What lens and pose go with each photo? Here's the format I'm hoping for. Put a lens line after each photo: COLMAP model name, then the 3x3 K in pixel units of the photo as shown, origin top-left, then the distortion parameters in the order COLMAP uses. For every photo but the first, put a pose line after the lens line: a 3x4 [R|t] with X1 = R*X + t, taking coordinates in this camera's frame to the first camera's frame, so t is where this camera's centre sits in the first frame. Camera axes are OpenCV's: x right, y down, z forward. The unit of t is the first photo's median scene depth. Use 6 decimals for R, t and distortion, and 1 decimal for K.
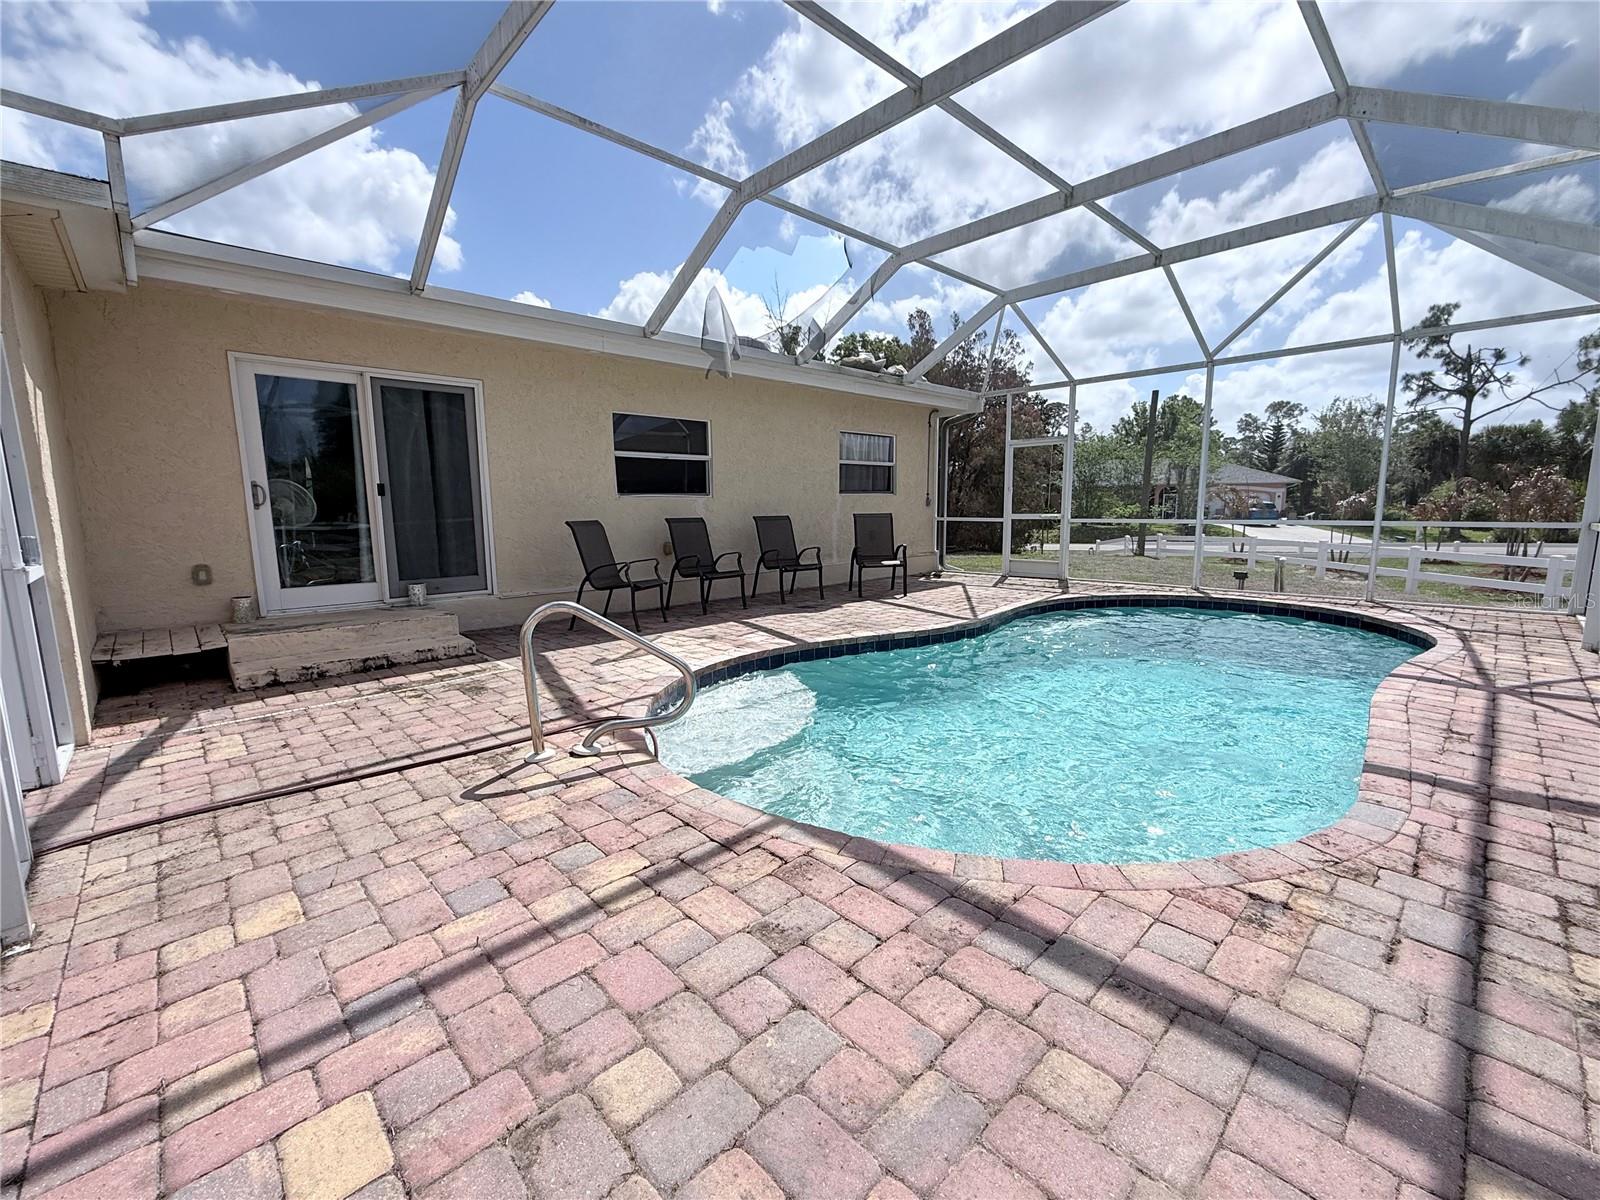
lens RADIAL K [[661.6, 0, 803.8], [0, 661.6, 601.4], [0, 0, 1]] dist [-0.001212, -0.000334]
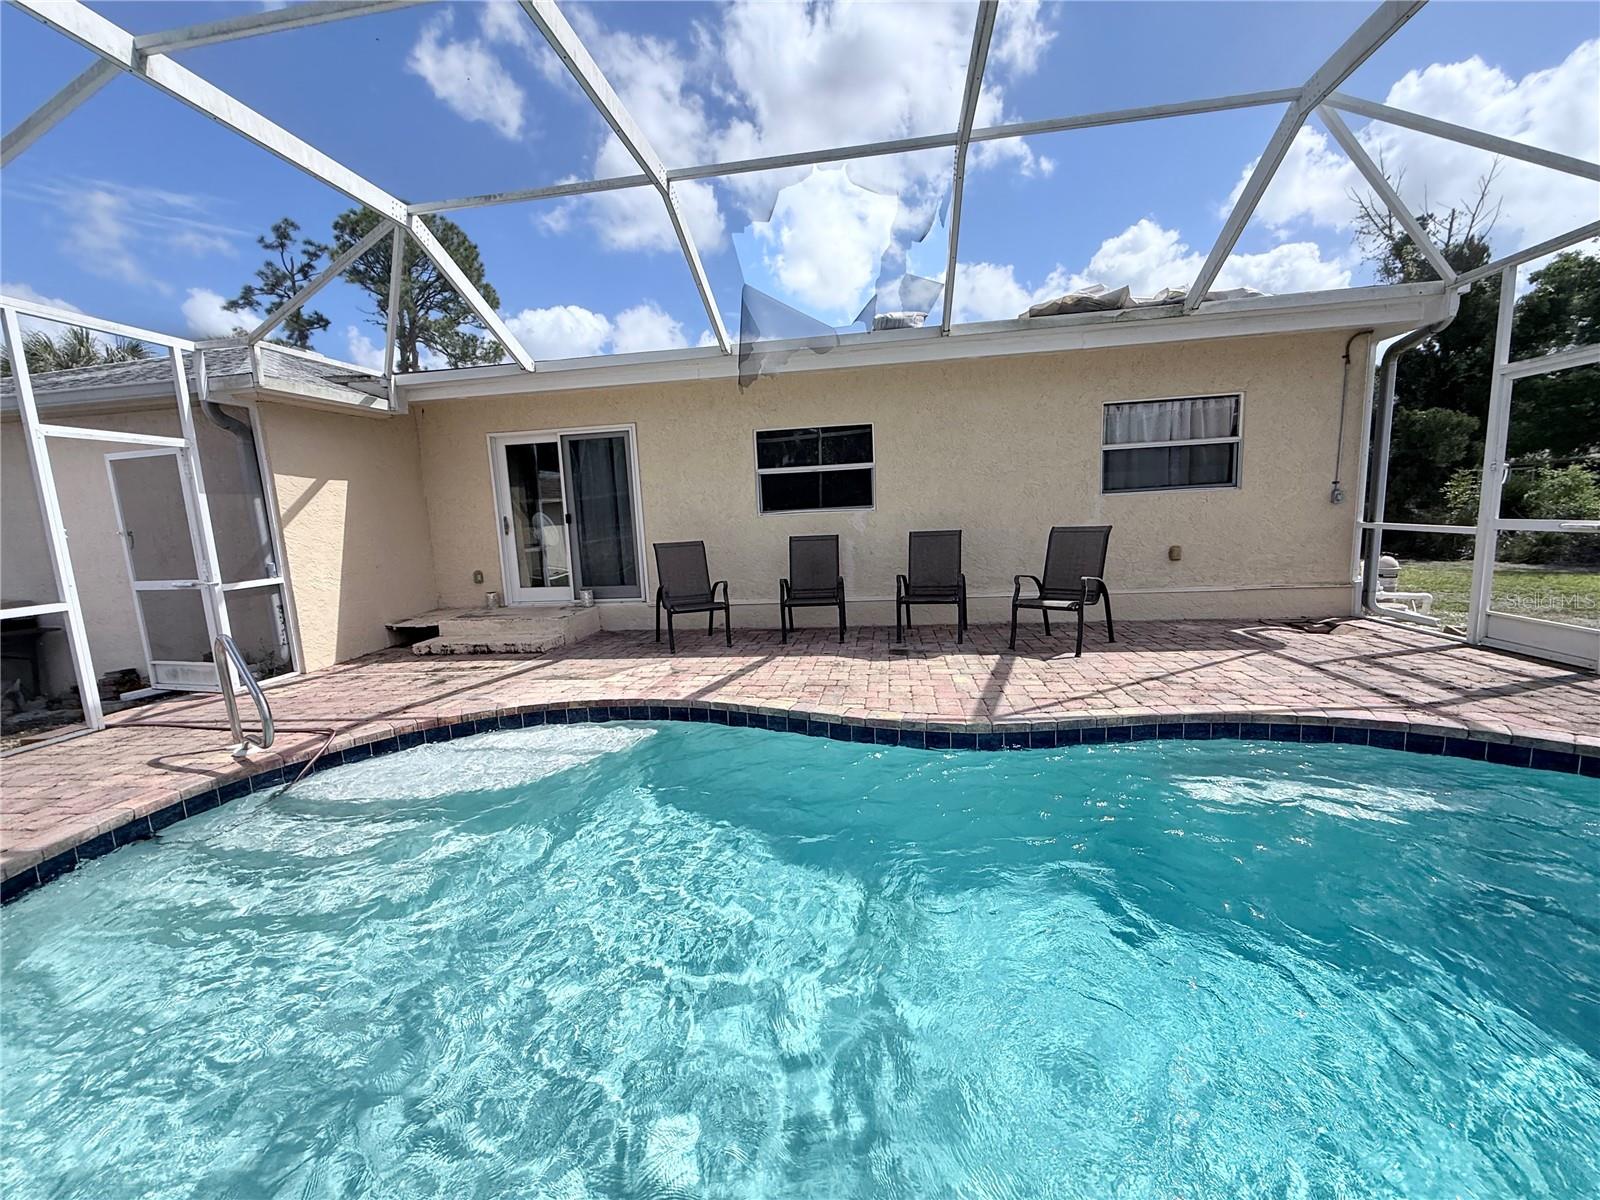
lens RADIAL K [[634.4, 0, 800.0], [0, 634.4, 600.0], [0, 0, 1]] dist [-0.000168, -0.000124]
pose [[0.615932, 0.090981, -0.782528, 0.664826], [-0.073877, 0.995602, 0.057605, -0.112562], [0.784328, 0.022330, 0.619945, 0.570311]]
